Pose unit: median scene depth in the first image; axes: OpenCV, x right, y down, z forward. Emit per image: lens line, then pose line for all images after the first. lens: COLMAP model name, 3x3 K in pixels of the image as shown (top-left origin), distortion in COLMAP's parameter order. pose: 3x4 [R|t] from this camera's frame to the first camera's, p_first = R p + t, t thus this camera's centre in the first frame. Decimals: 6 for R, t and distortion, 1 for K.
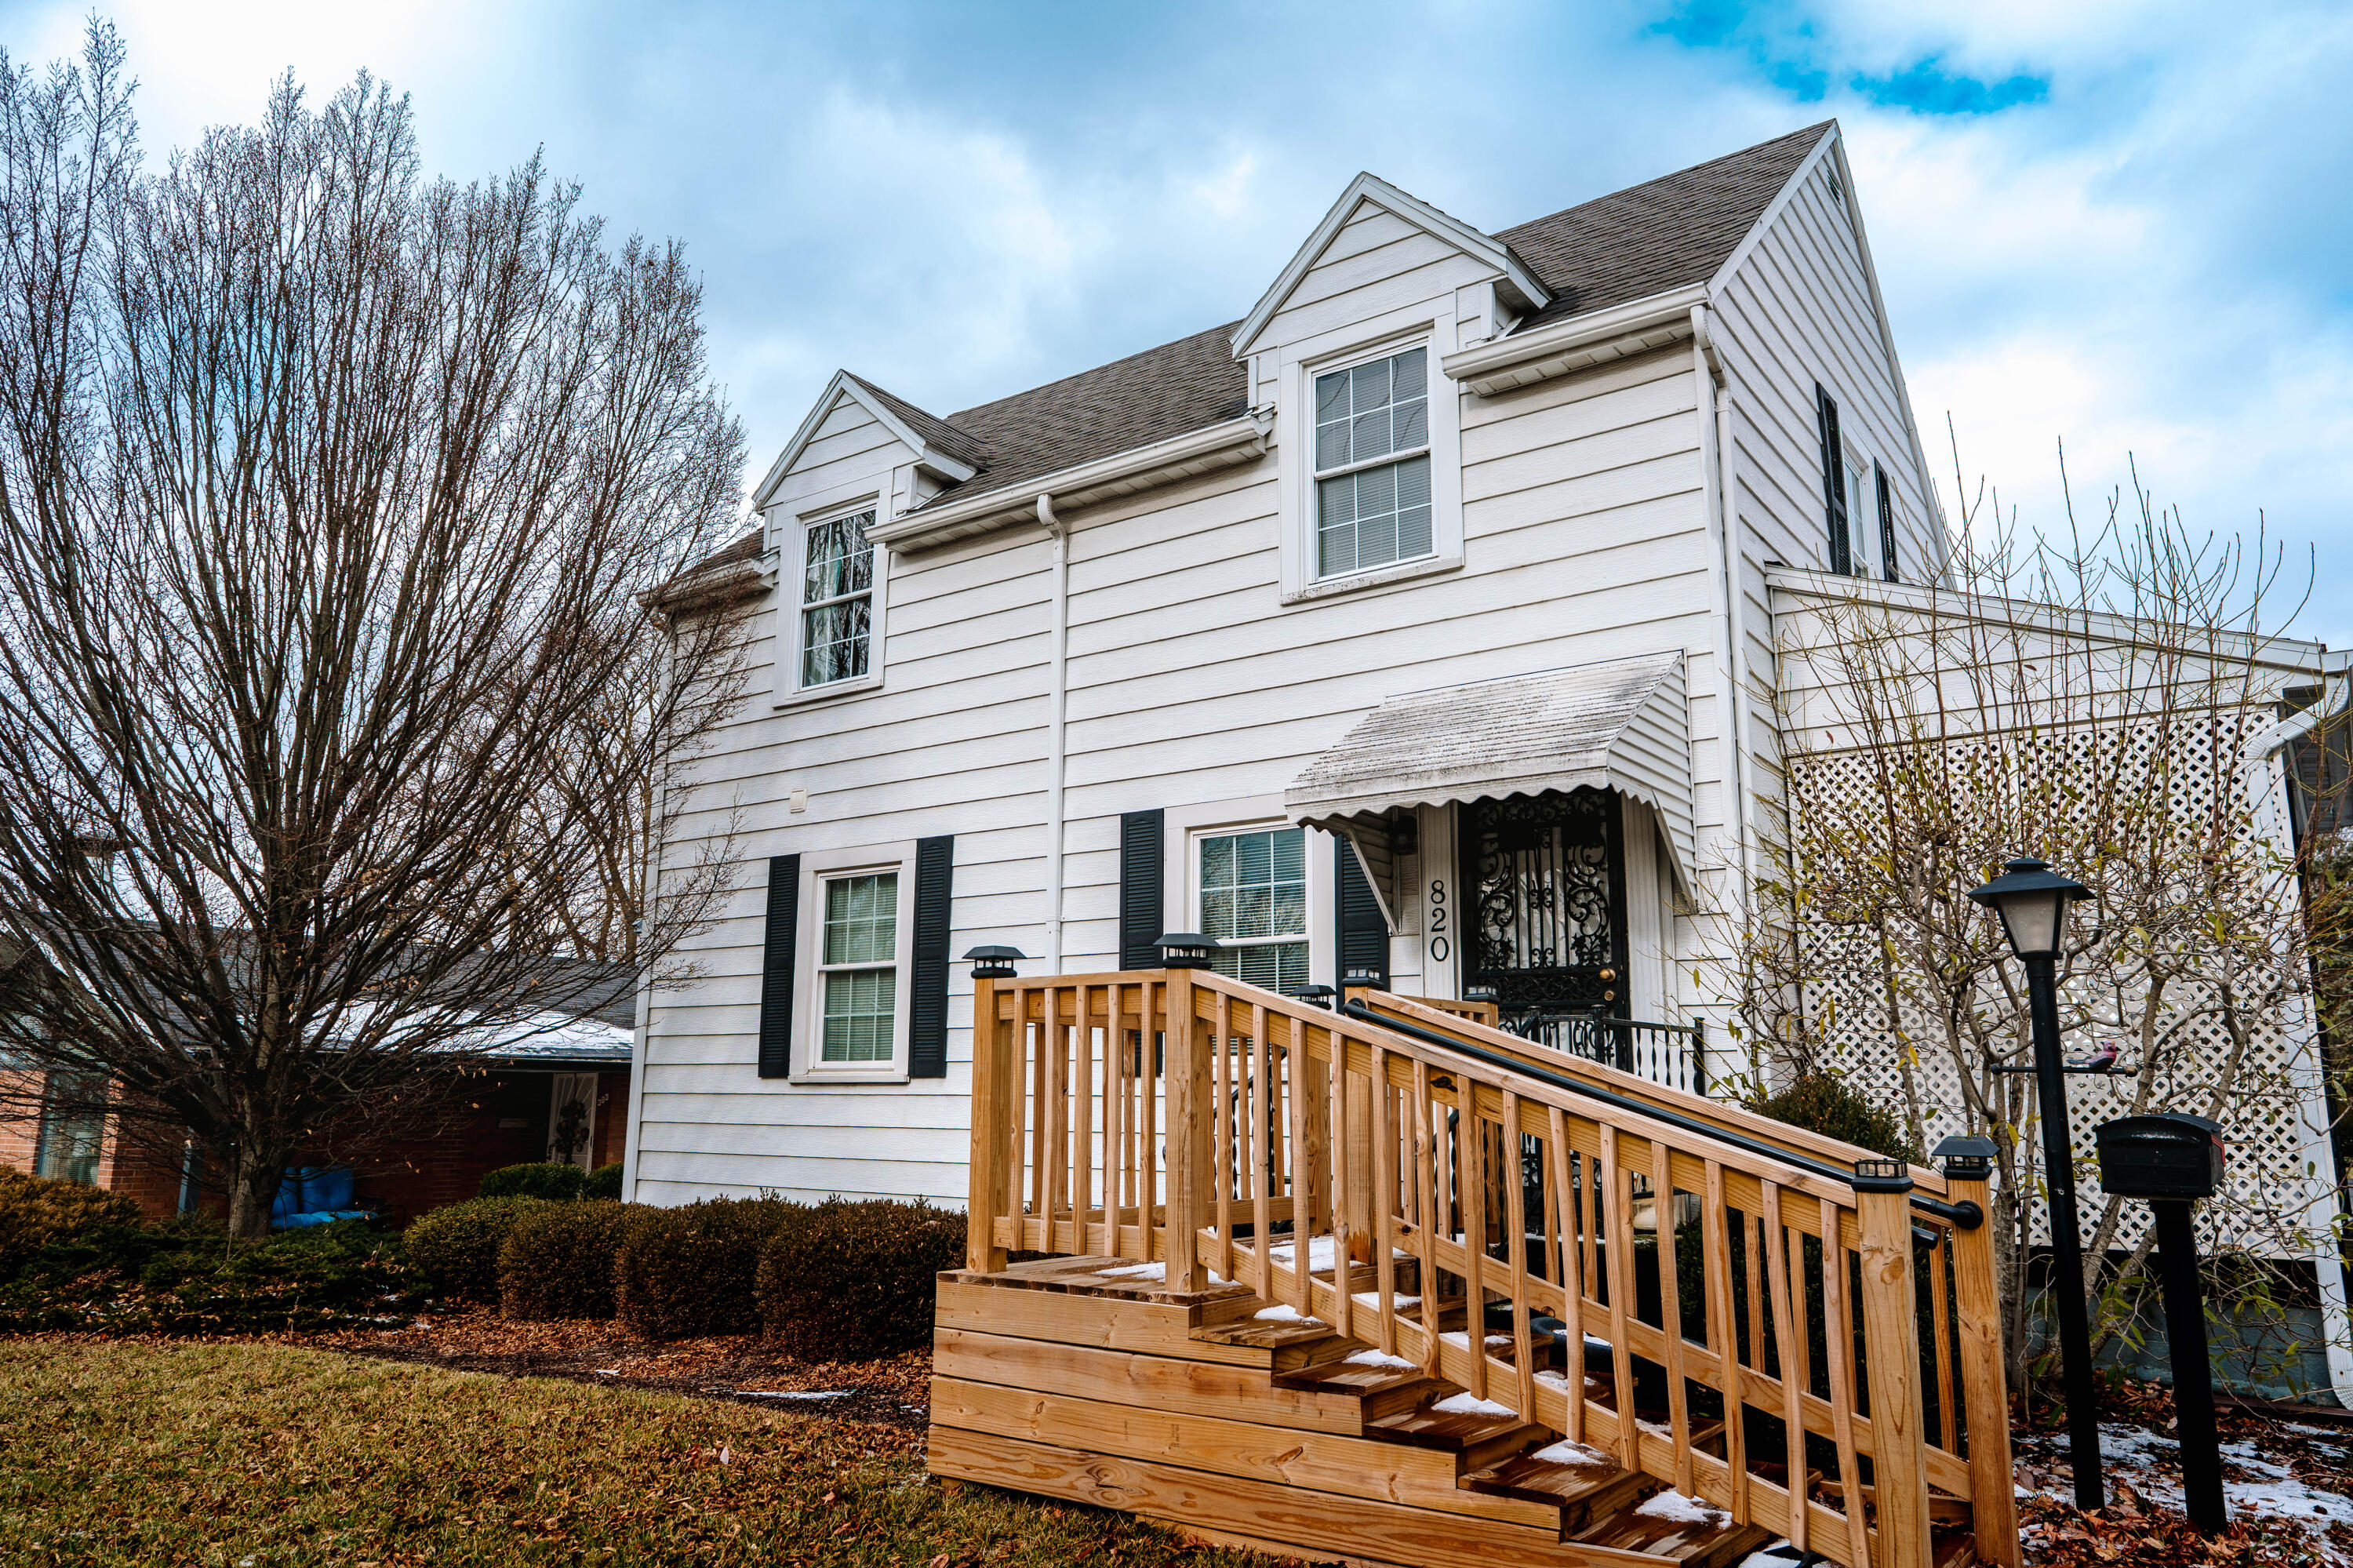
lens RADIAL K [[1587.3, 0, 1175.0], [0, 1587.3, 774.6], [0, 0, 1]] dist [0.001326, -0.001808]
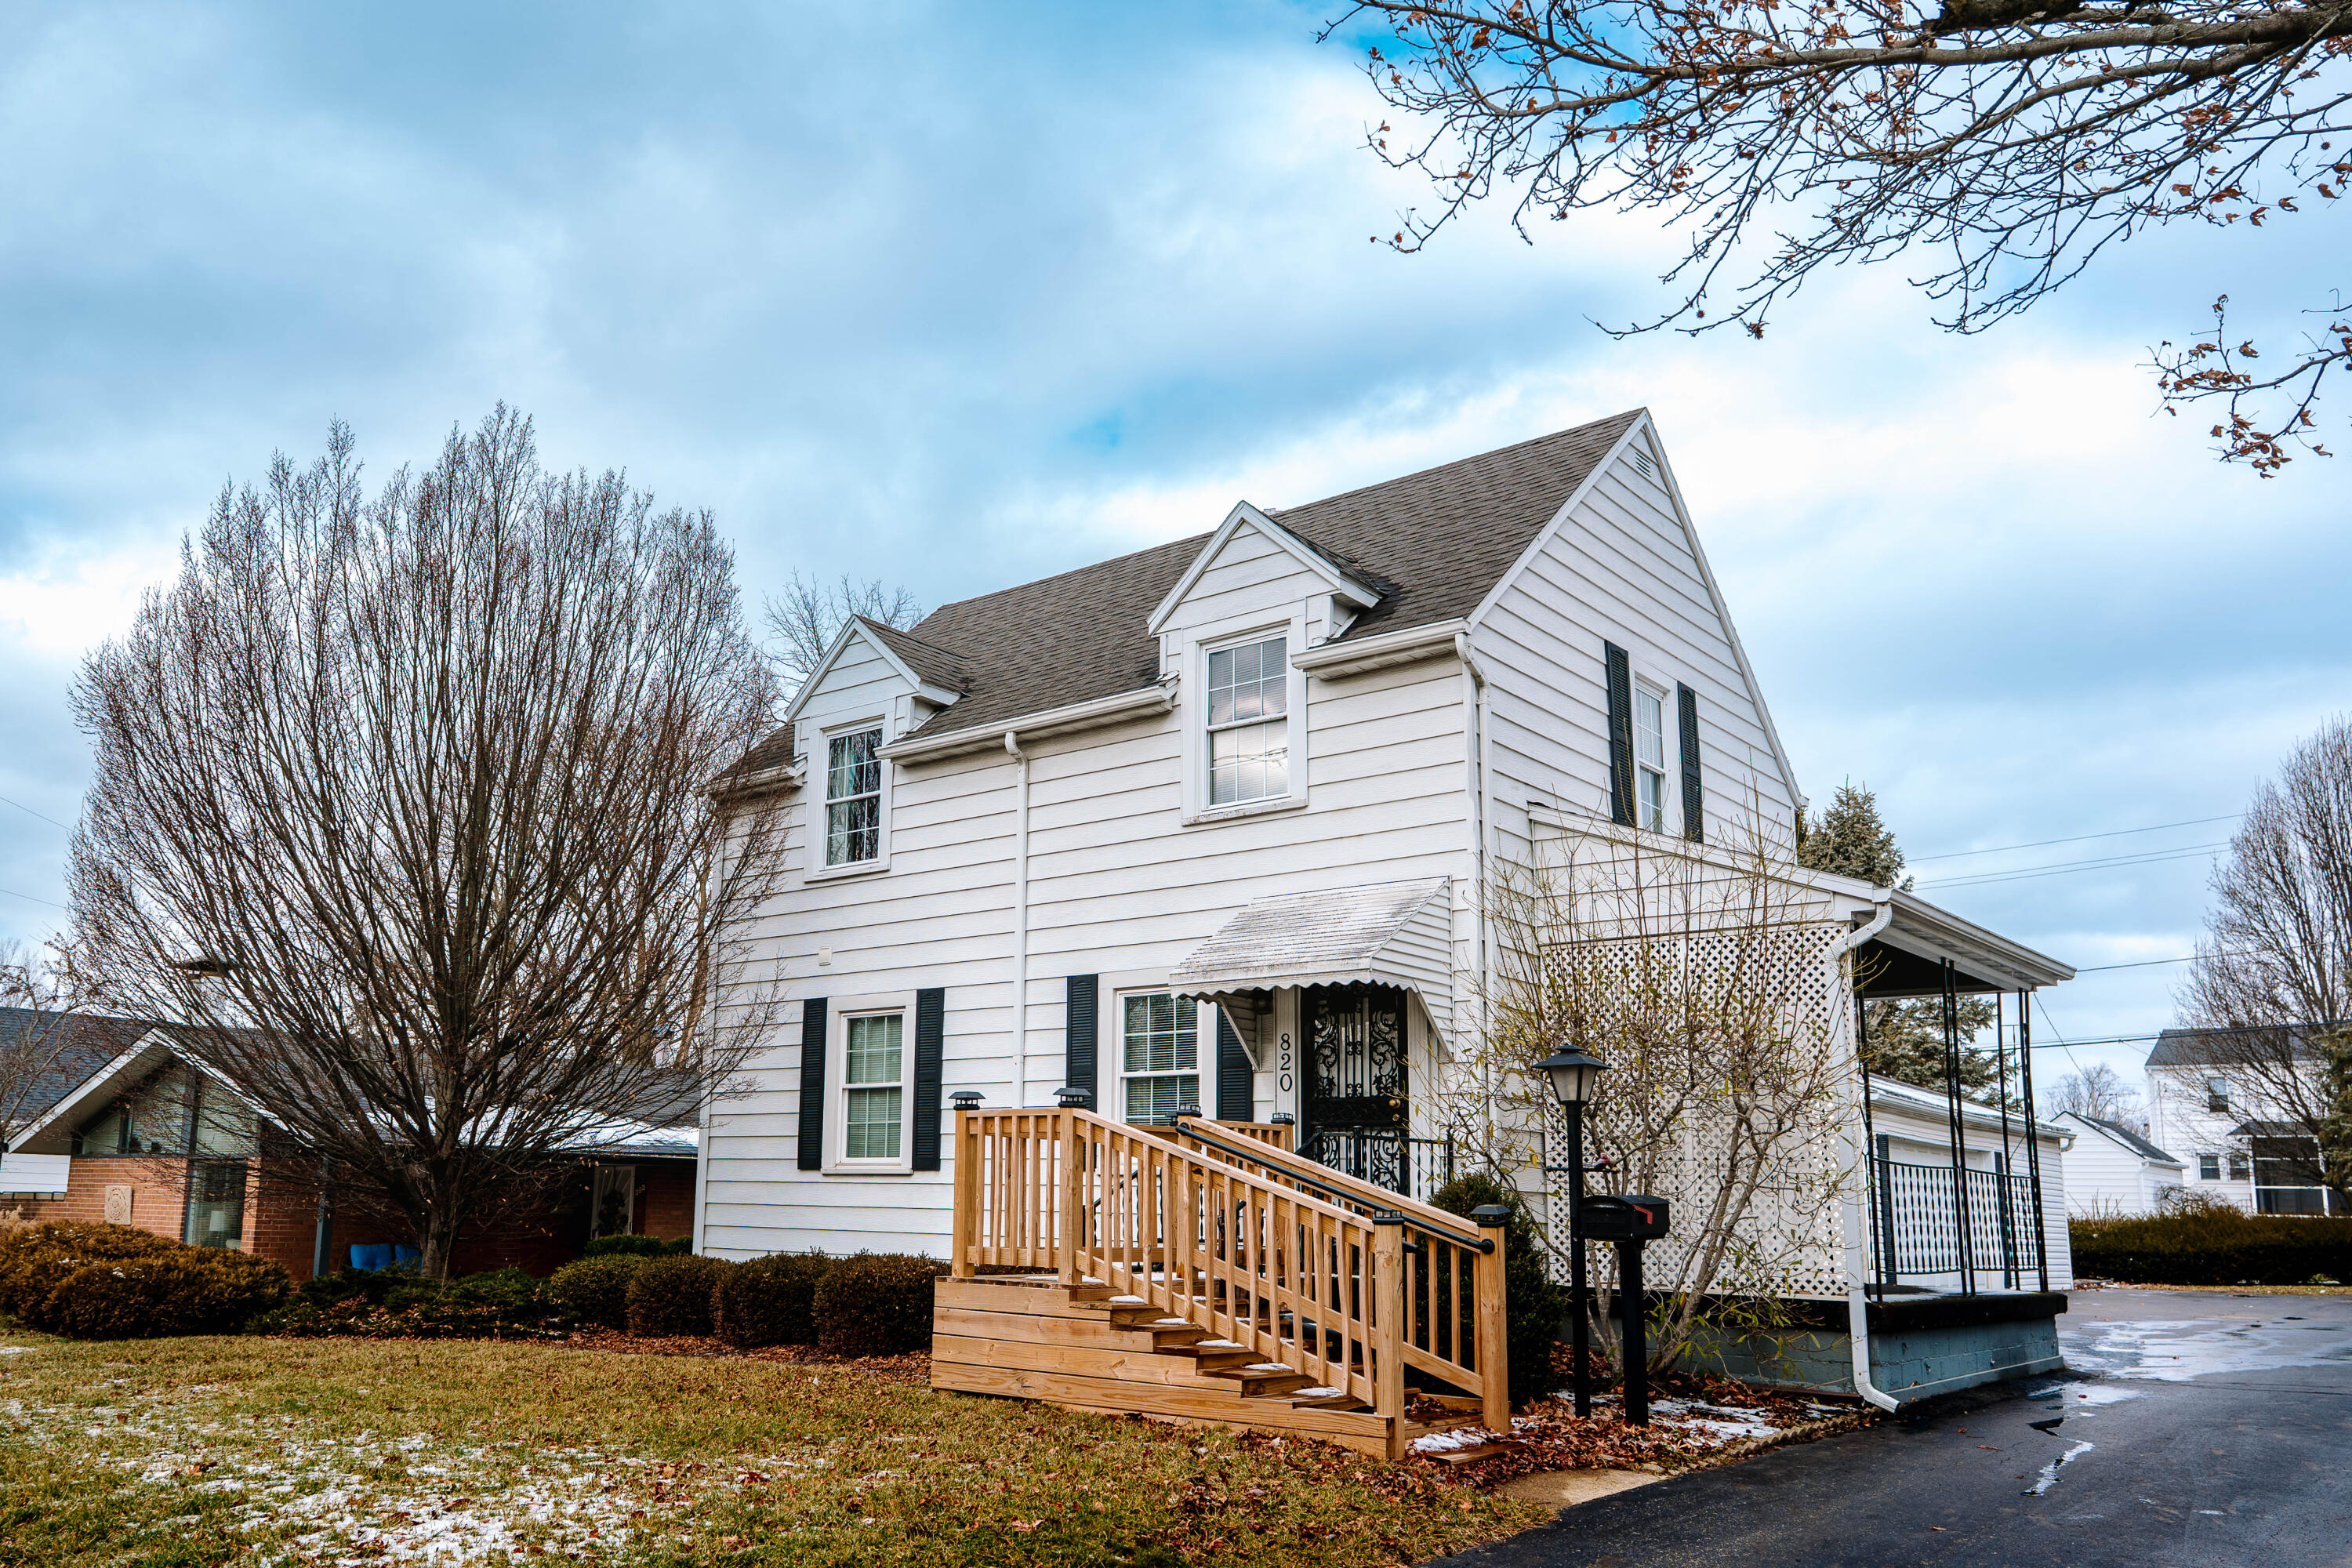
lens RADIAL K [[1789.1, 0, 1009.8], [0, 1789.1, 850.0], [0, 0, 1]] dist [-0.002952, -0.001056]
pose [[0.994647, -0.006658, -0.103116, 0.077035], [0.007275, 0.999958, 0.005611, -0.094242], [0.103074, -0.006331, 0.994654, -0.529948]]
